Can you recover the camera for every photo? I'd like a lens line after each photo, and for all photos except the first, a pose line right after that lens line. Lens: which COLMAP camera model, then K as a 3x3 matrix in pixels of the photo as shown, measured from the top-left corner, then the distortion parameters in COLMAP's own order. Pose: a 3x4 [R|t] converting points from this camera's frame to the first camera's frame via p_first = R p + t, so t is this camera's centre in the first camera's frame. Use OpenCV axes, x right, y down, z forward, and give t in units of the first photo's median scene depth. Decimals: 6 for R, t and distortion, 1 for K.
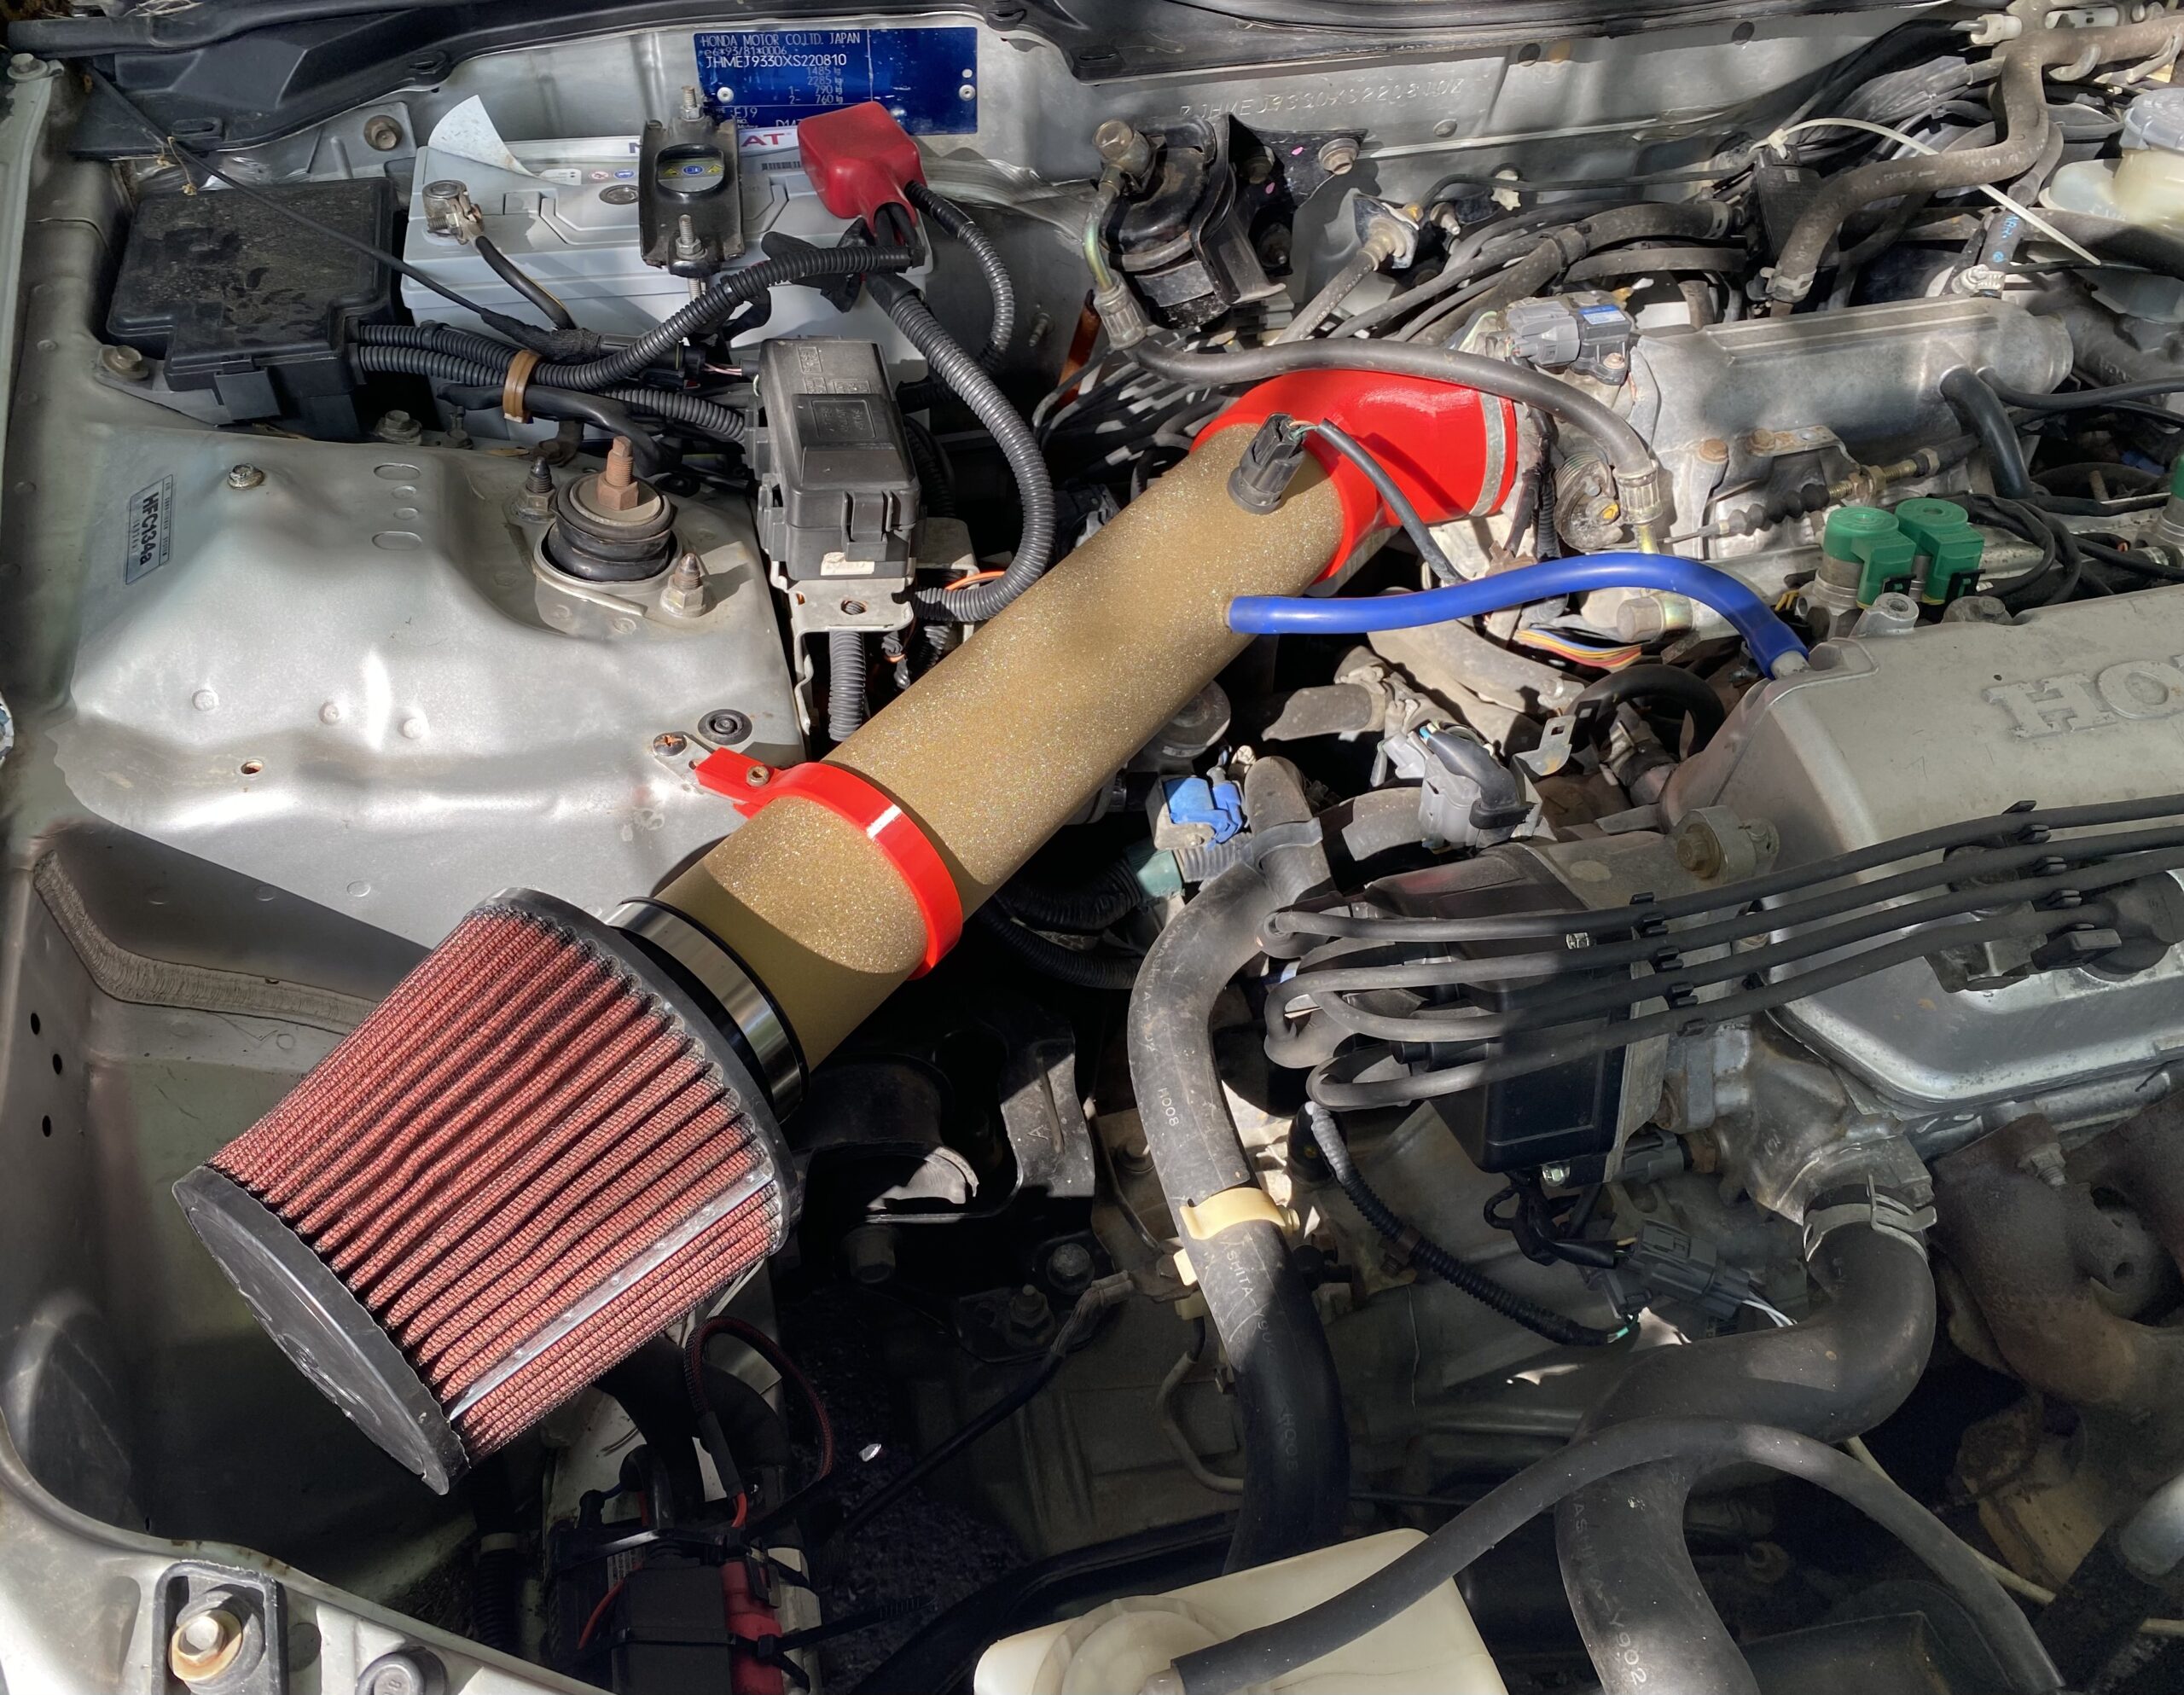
lens RADIAL K [[1802.7, 0, 1092.0], [0, 1802.7, 847.5], [0, 0, 1]] dist [-0.001198, 0.006919]
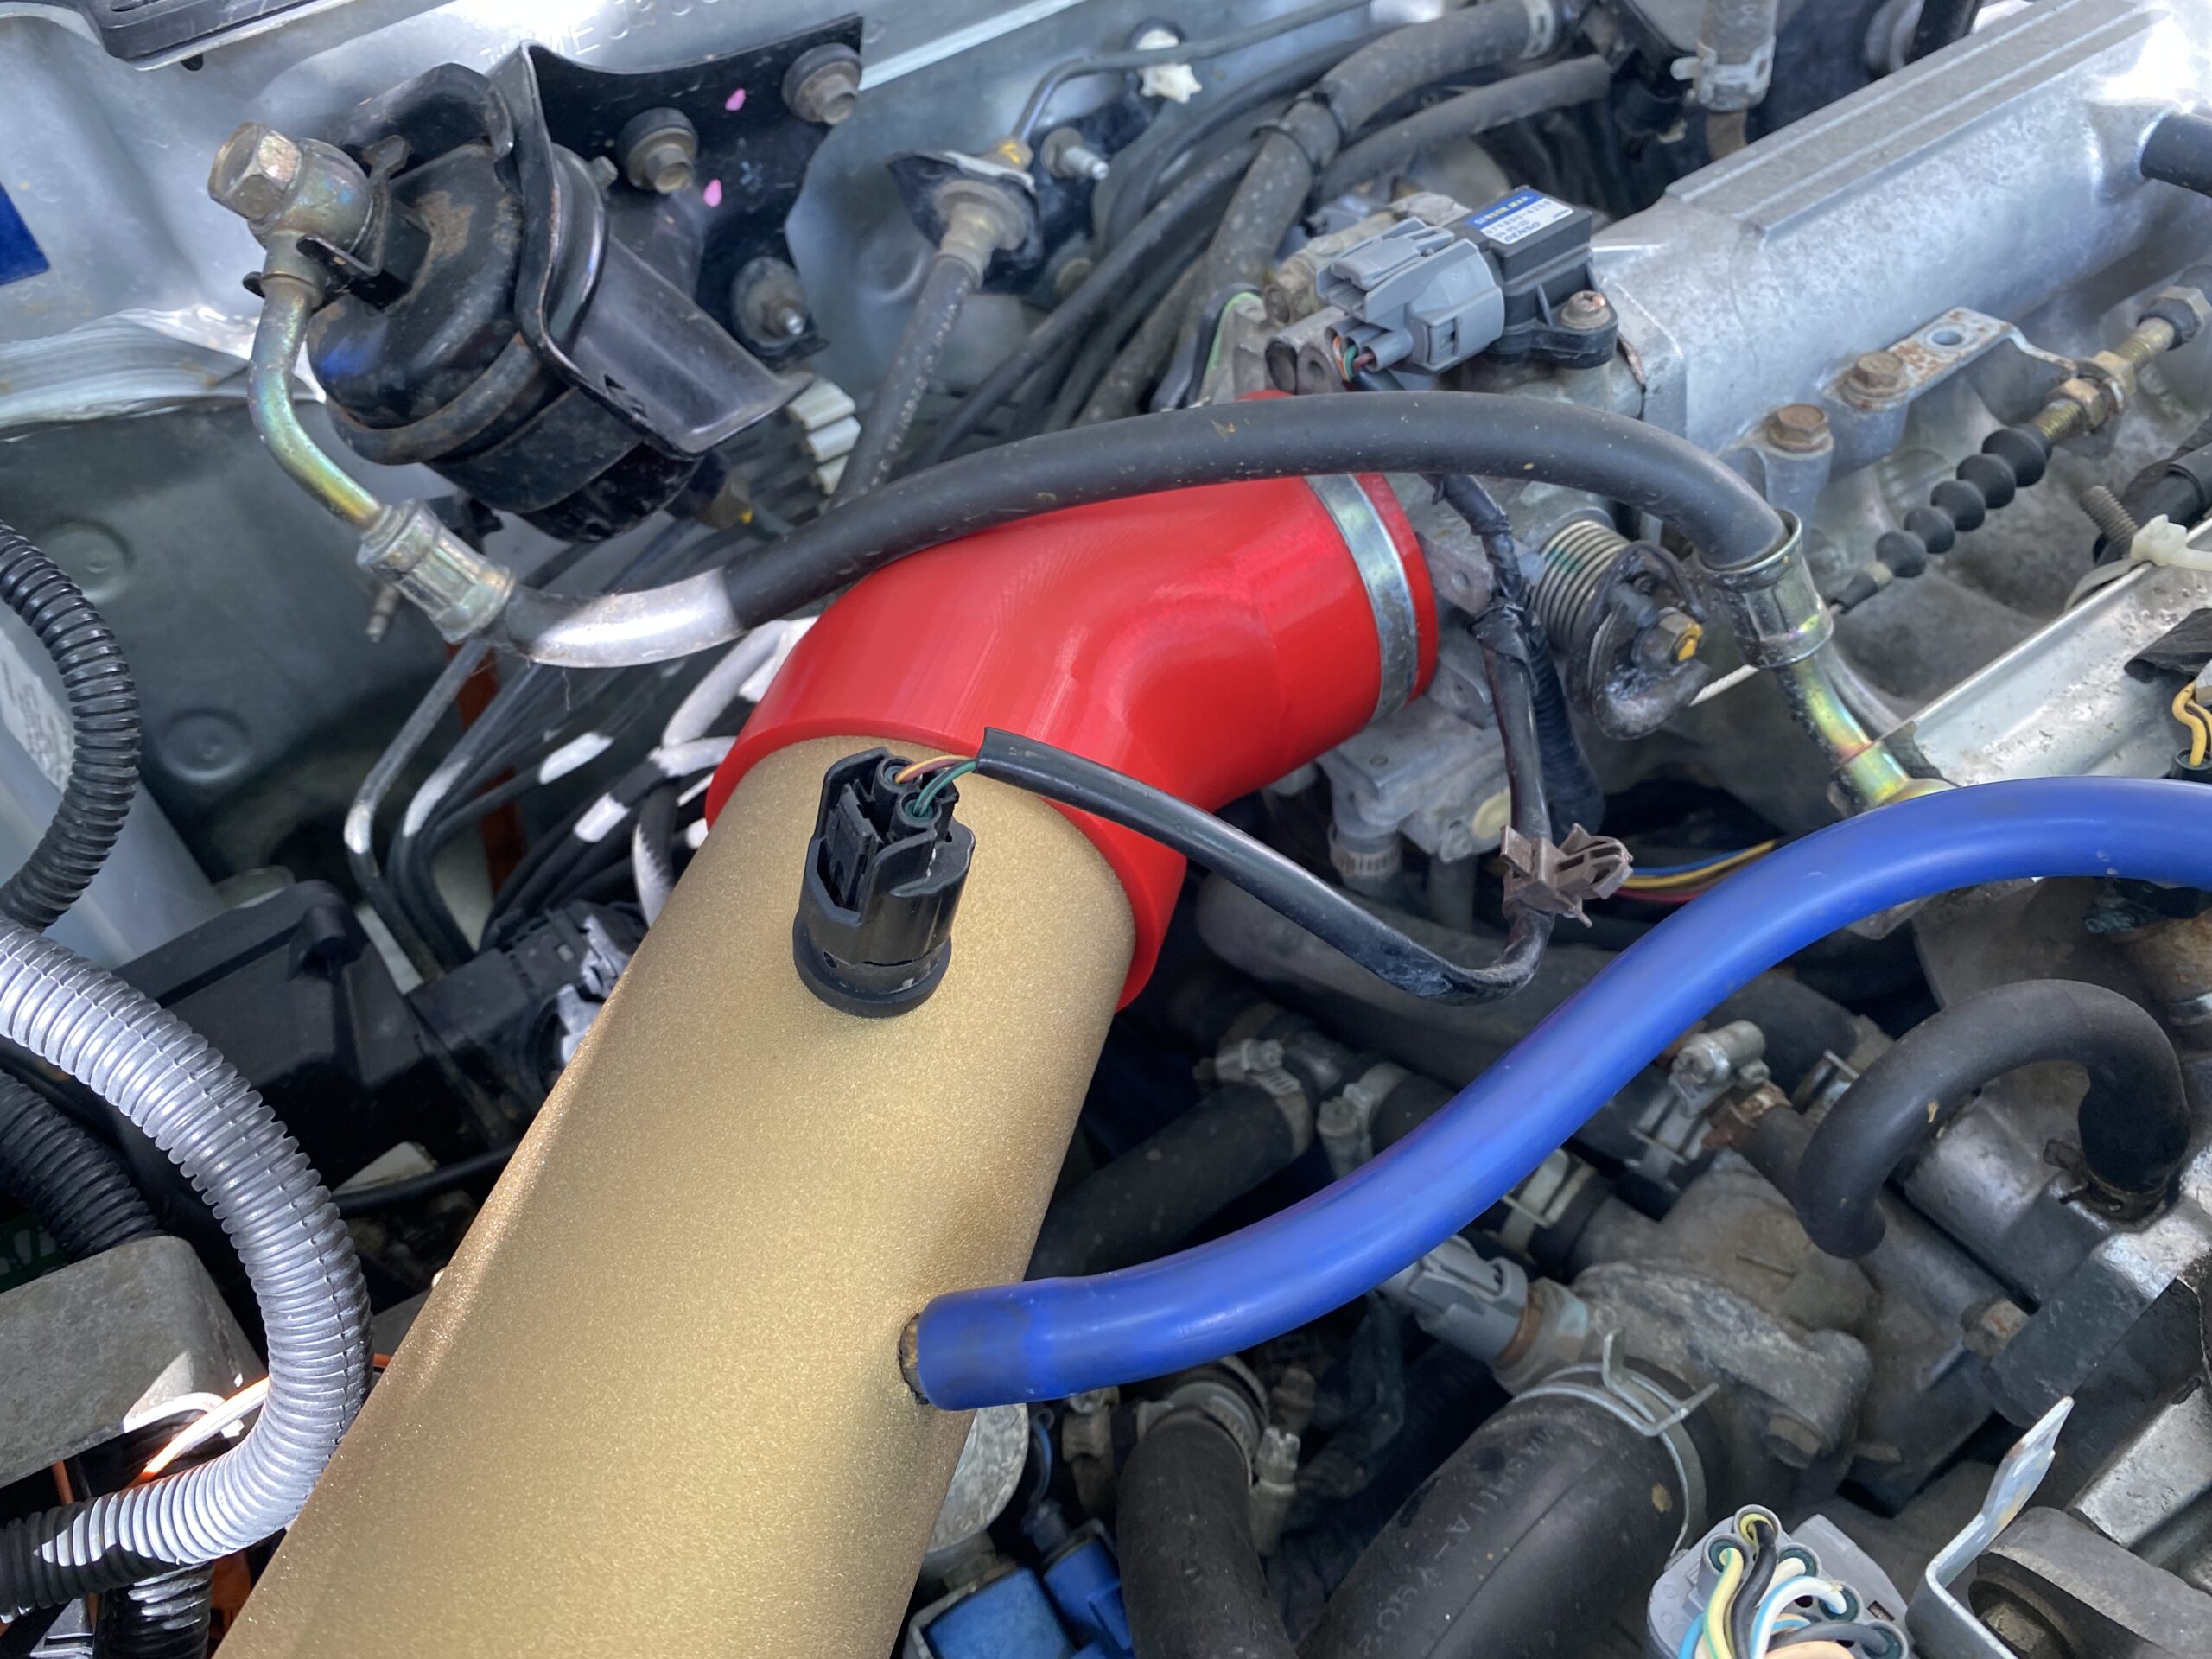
lens RADIAL K [[1784.5, 0, 1106.0], [0, 1784.5, 829.5], [0, 0, 1]] dist [0.002282, 0.001446]
pose [[0.935683, -0.334050, 0.113617, 0.106947], [0.337230, 0.941375, -0.009457, -0.207654], [-0.103797, 0.047164, 0.993480, 0.653313]]
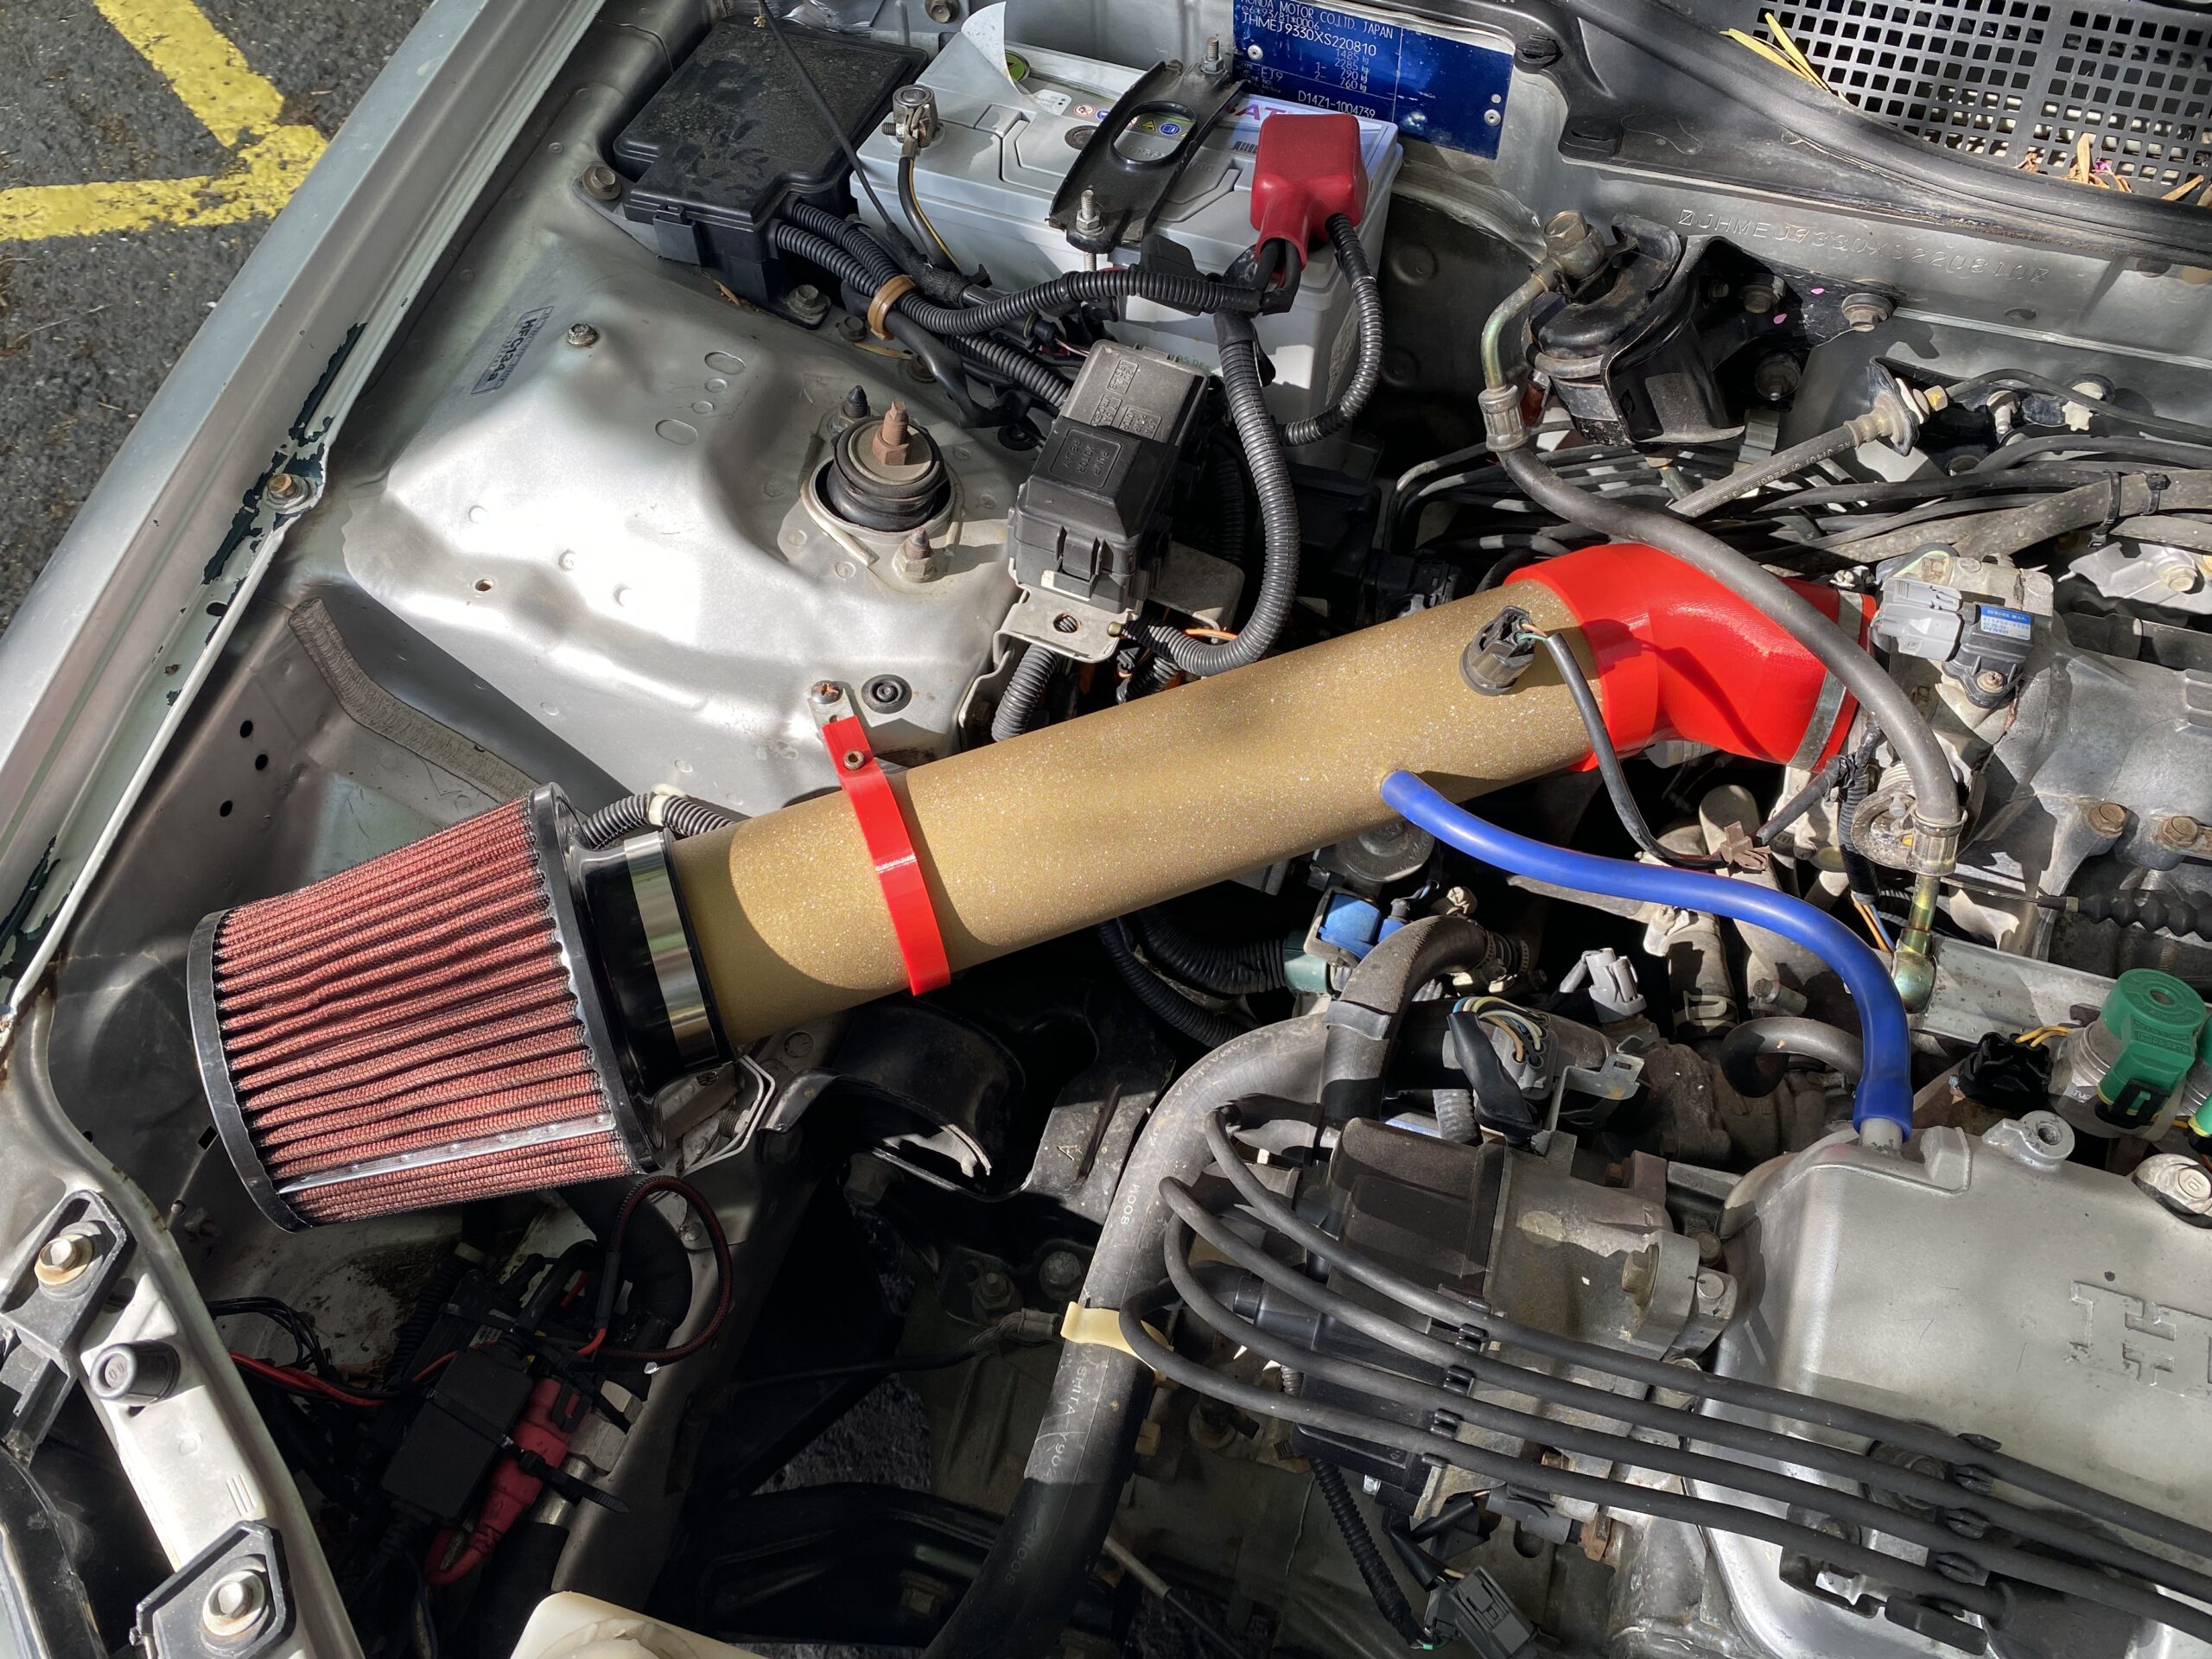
lens RADIAL K [[1784.5, 0, 1106.0], [0, 1784.5, 829.5], [0, 0, 1]] dist [0.002282, 0.001446]
pose [[0.834062, 0.423493, -0.353545, 0.291834], [-0.372438, 0.905030, 0.205455, -0.243521], [0.406977, -0.039689, 0.912576, 0.085359]]
